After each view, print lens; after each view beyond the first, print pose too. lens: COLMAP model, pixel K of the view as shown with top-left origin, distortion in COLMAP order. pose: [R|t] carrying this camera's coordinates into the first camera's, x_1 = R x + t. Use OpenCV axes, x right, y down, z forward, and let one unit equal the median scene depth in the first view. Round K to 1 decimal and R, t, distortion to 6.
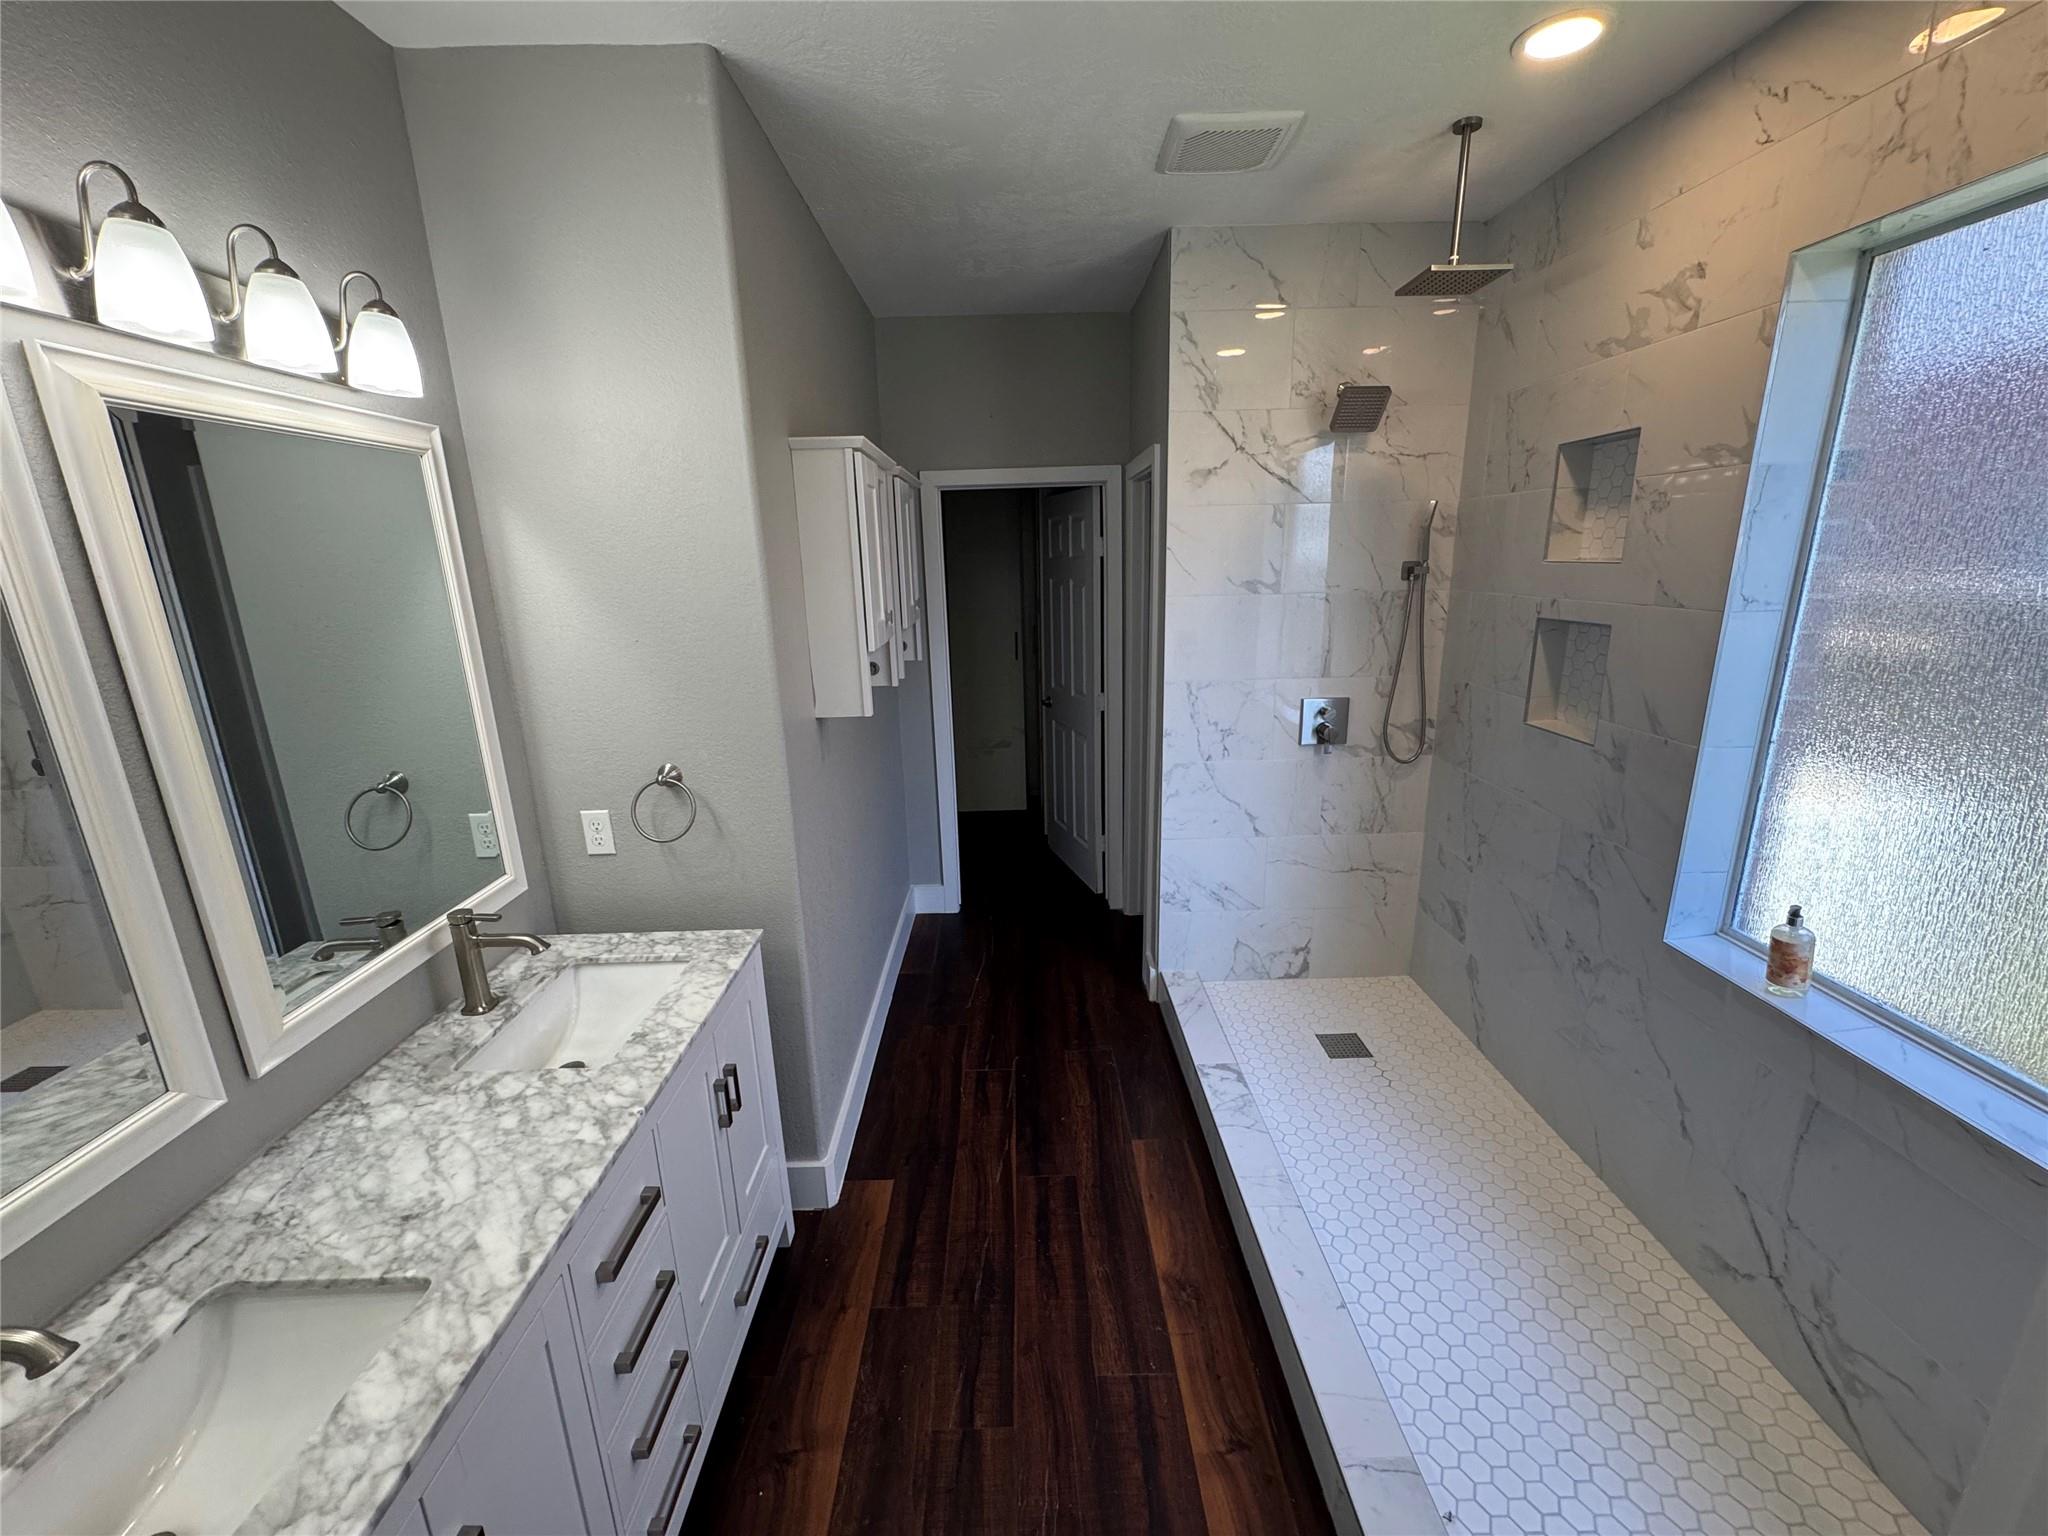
lens RADIAL K [[817.3, 0, 1023.2], [0, 817.3, 767.1], [0, 0, 1]] dist [-0.003196, 0.000335]
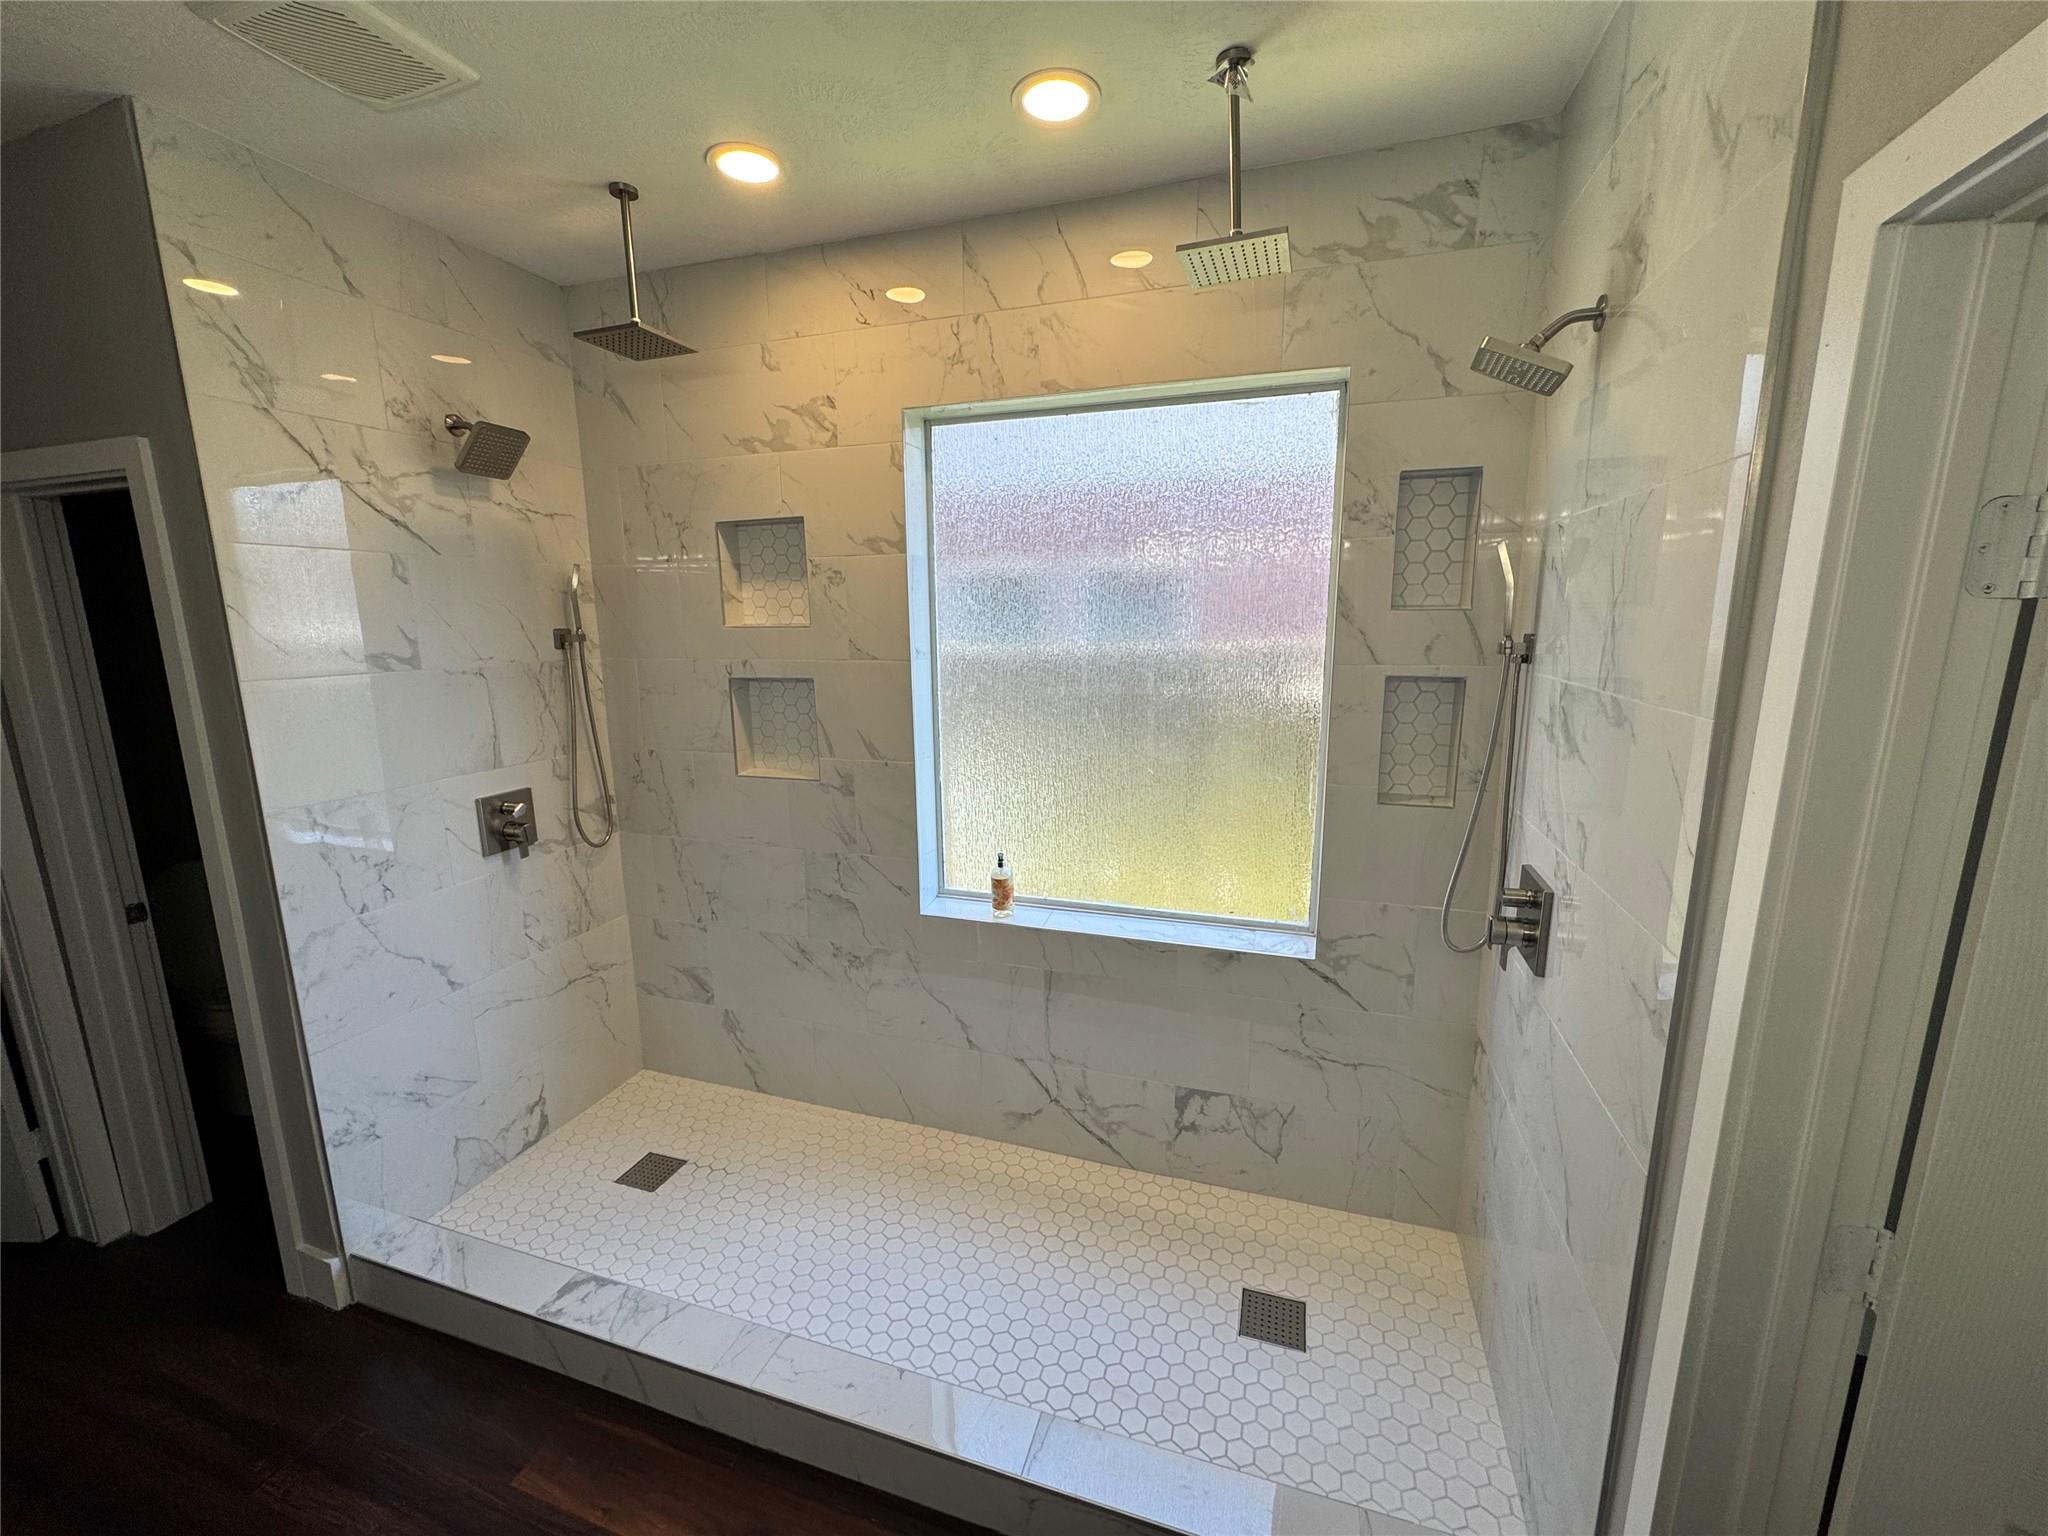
lens RADIAL K [[817.3, 0, 1023.2], [0, 817.3, 767.1], [0, 0, 1]] dist [-0.003196, 0.000335]
pose [[0.325838, -0.151479, 0.933211, -0.327801], [0.241007, 0.967778, 0.072940, -0.065800], [-0.914191, 0.201144, 0.351847, 0.348855]]
